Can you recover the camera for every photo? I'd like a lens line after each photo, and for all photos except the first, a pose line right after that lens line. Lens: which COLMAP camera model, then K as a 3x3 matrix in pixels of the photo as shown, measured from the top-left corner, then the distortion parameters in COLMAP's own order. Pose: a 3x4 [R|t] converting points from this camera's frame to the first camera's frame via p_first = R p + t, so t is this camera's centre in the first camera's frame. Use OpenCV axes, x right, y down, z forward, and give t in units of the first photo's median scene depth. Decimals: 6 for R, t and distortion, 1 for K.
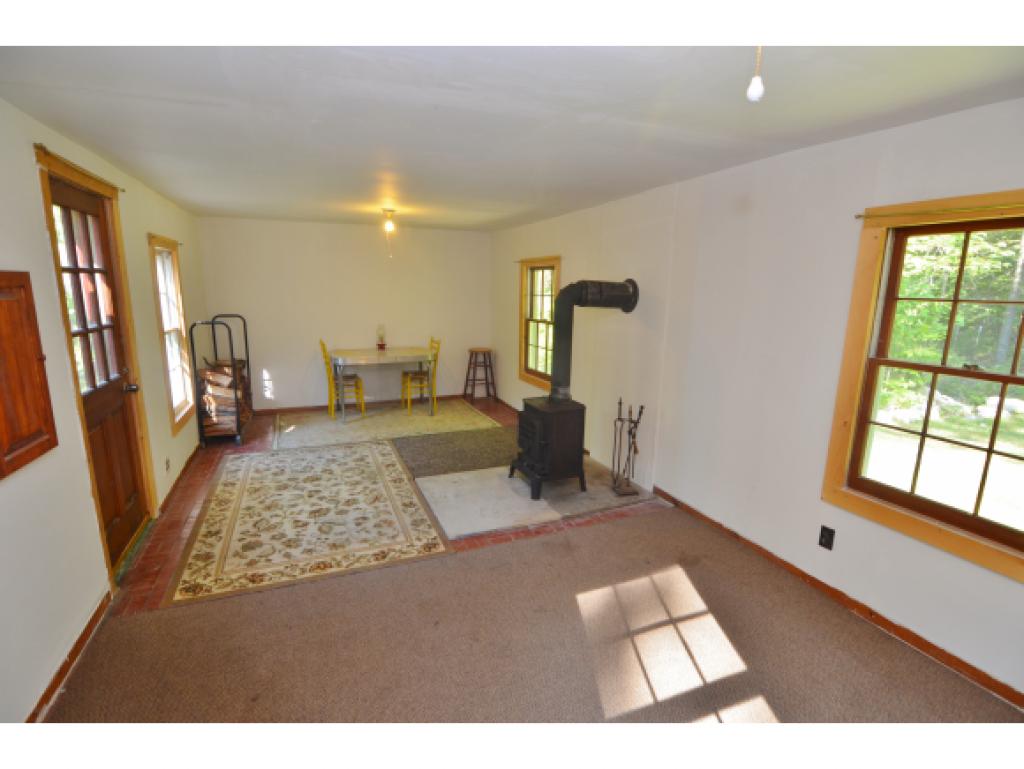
lens RADIAL K [[499.5, 0, 512.5], [0, 499.5, 383.9], [0, 0, 1]] dist [-0.031297, -0.000946]
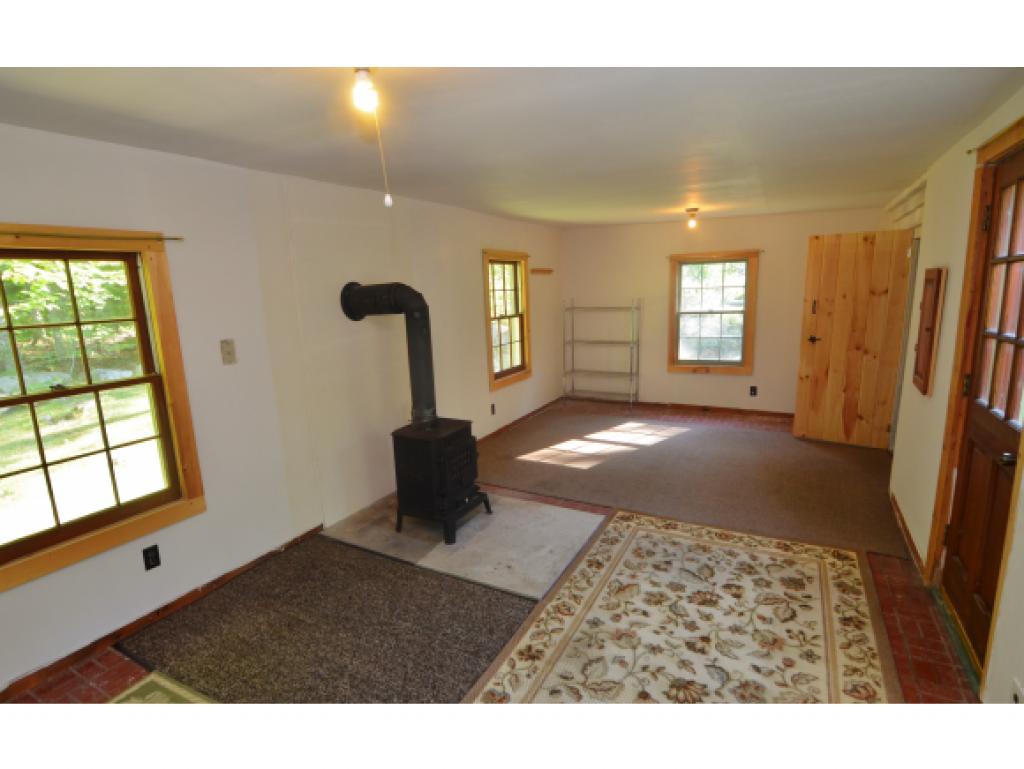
lens RADIAL K [[499.5, 0, 513.0], [0, 499.5, 385.1], [0, 0, 1]] dist [-0.031297, -0.000946]
pose [[-0.623620, -0.145102, 0.768143, -0.794822], [0.175179, 0.931692, 0.318216, -0.341959], [-0.761847, 0.333009, -0.555603, 1.656427]]
